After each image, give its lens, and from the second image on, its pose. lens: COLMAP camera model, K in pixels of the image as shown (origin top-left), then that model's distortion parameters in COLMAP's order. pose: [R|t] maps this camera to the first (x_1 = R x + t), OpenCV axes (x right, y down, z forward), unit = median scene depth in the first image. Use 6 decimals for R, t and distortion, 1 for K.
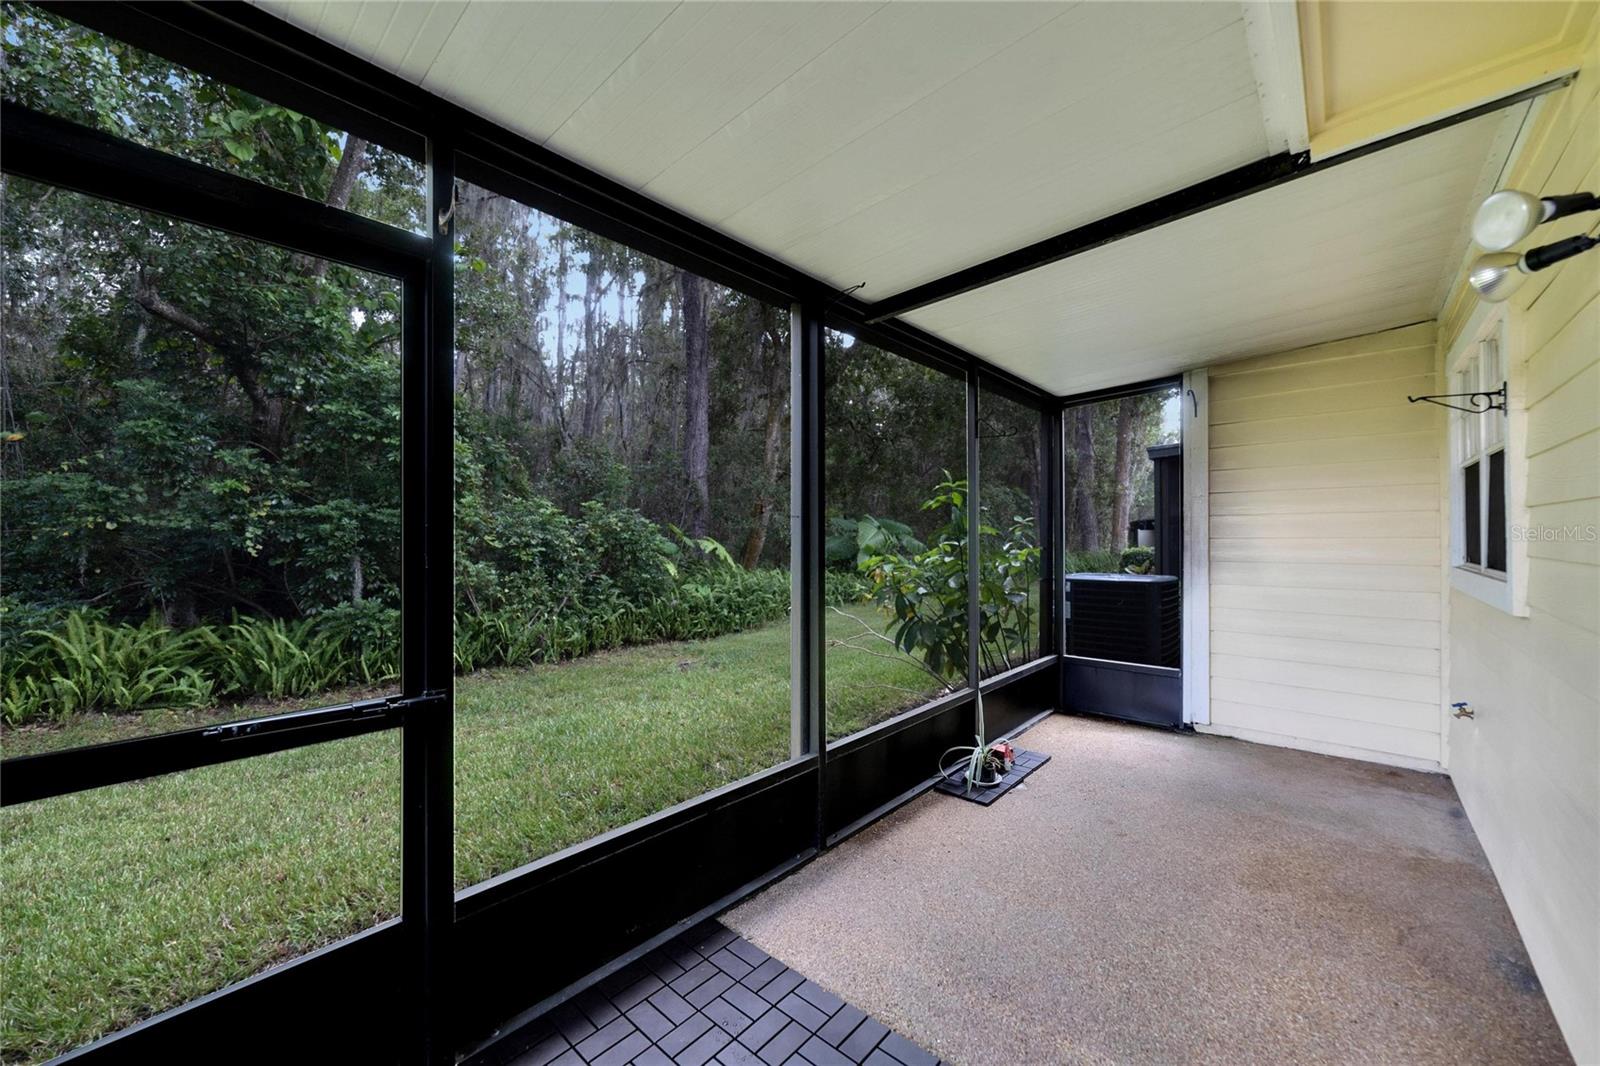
lens RADIAL K [[609.3, 0, 798.7], [0, 609.3, 538.3], [0, 0, 1]] dist [0.002147, 0.000362]
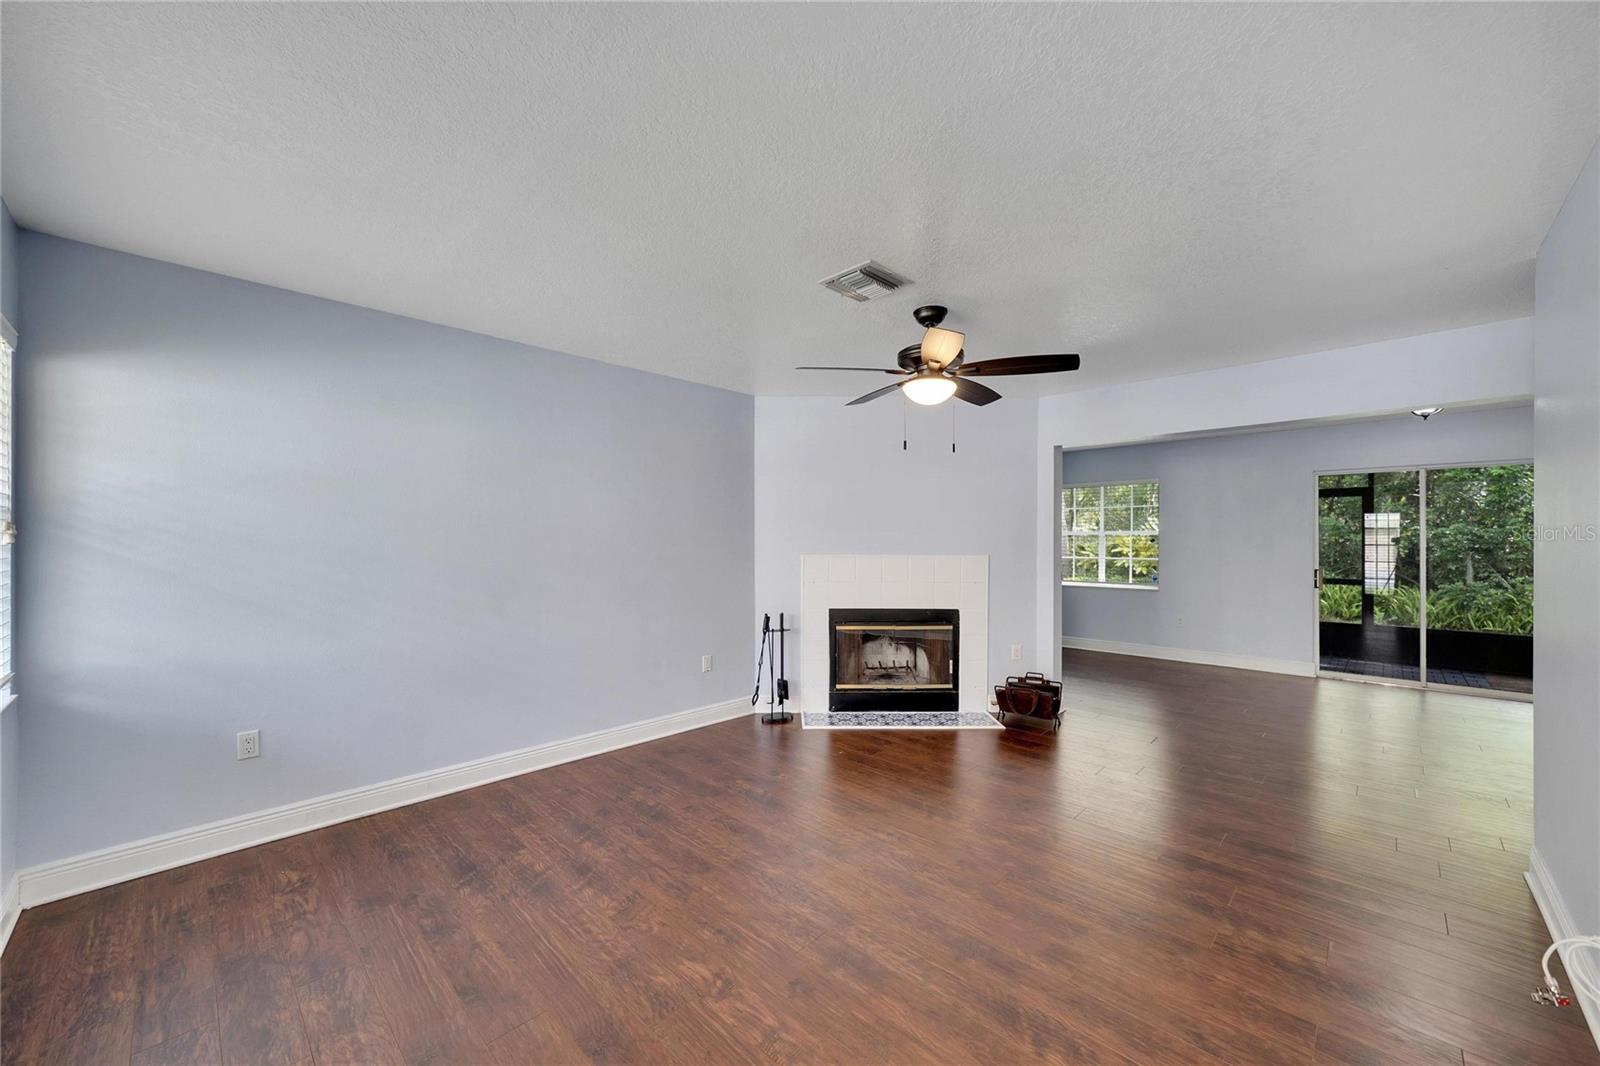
lens RADIAL K [[595.3, 0, 798.6], [0, 595.3, 542.8], [0, 0, 1]] dist [0.000703, 0.000129]
pose [[-0.039670, 0.001887, -0.999211, 1.059919], [0.000616, 0.999998, 0.001864, -0.013714], [0.999213, -0.000542, -0.039671, -0.847116]]
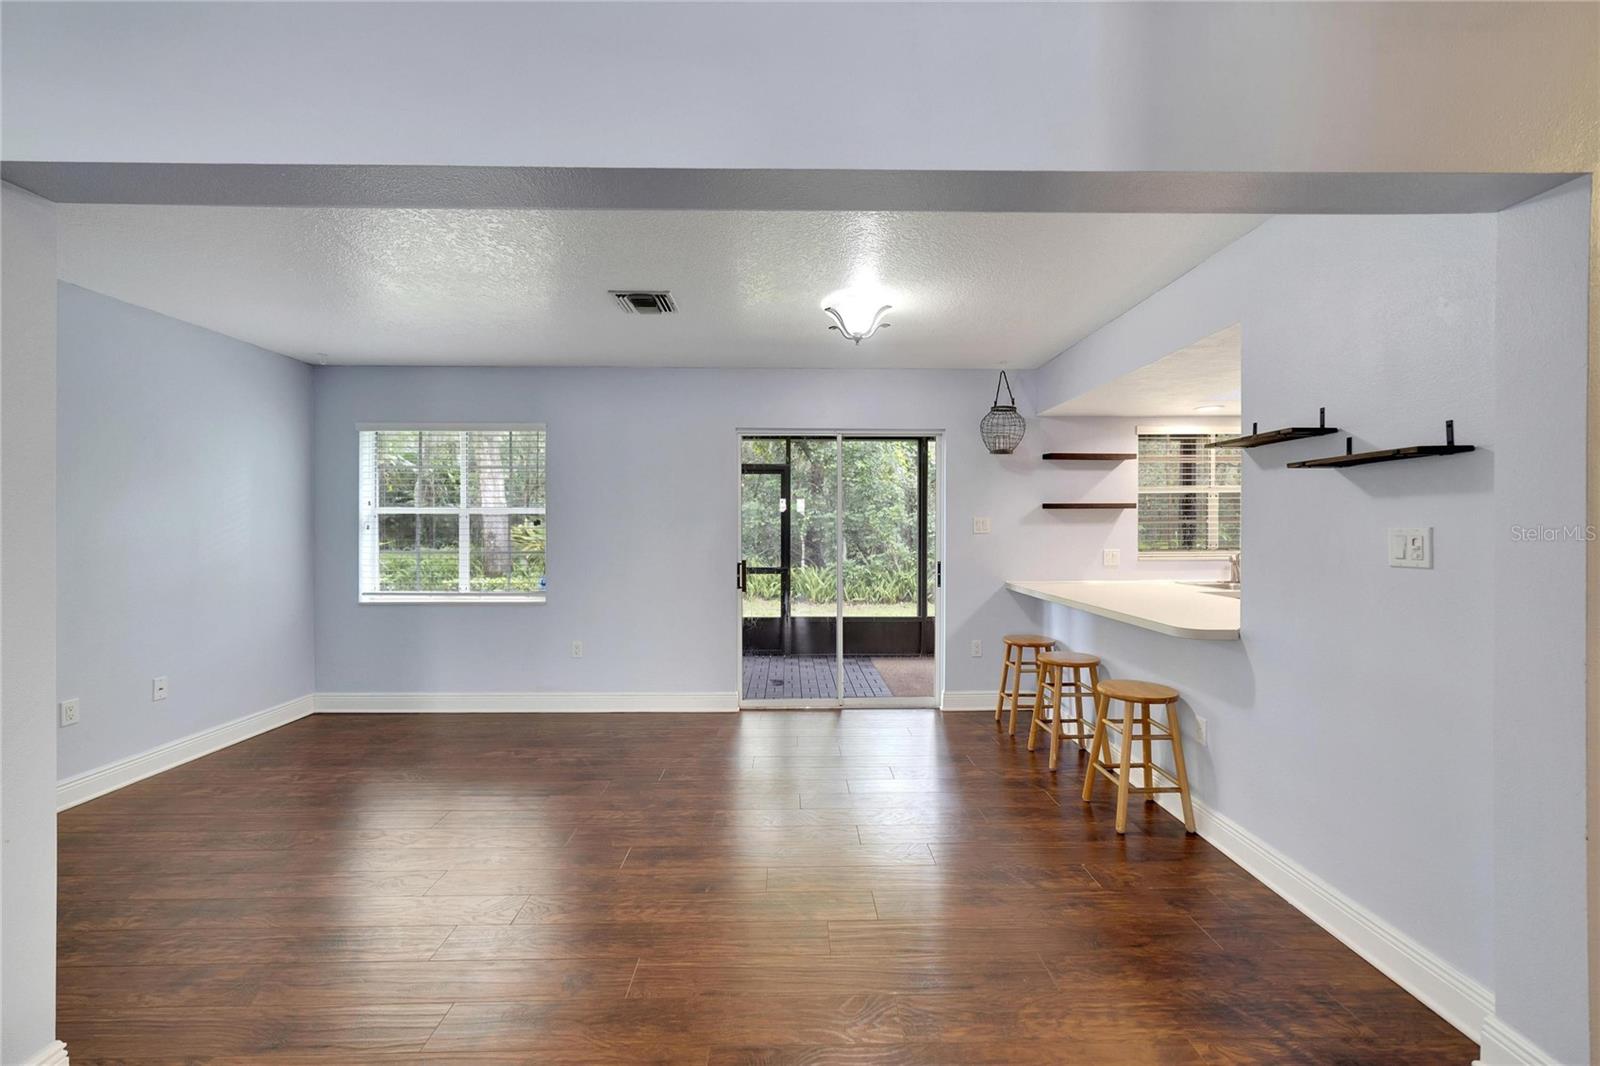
lens RADIAL K [[609.3, 0, 798.7], [0, 609.3, 538.3], [0, 0, 1]] dist [0.002147, 0.000362]
pose [[0.688502, 0.016070, -0.725056, 0.632909], [0.000482, 0.999744, 0.022616, -0.014369], [0.725234, -0.015921, 0.688318, -0.492003]]
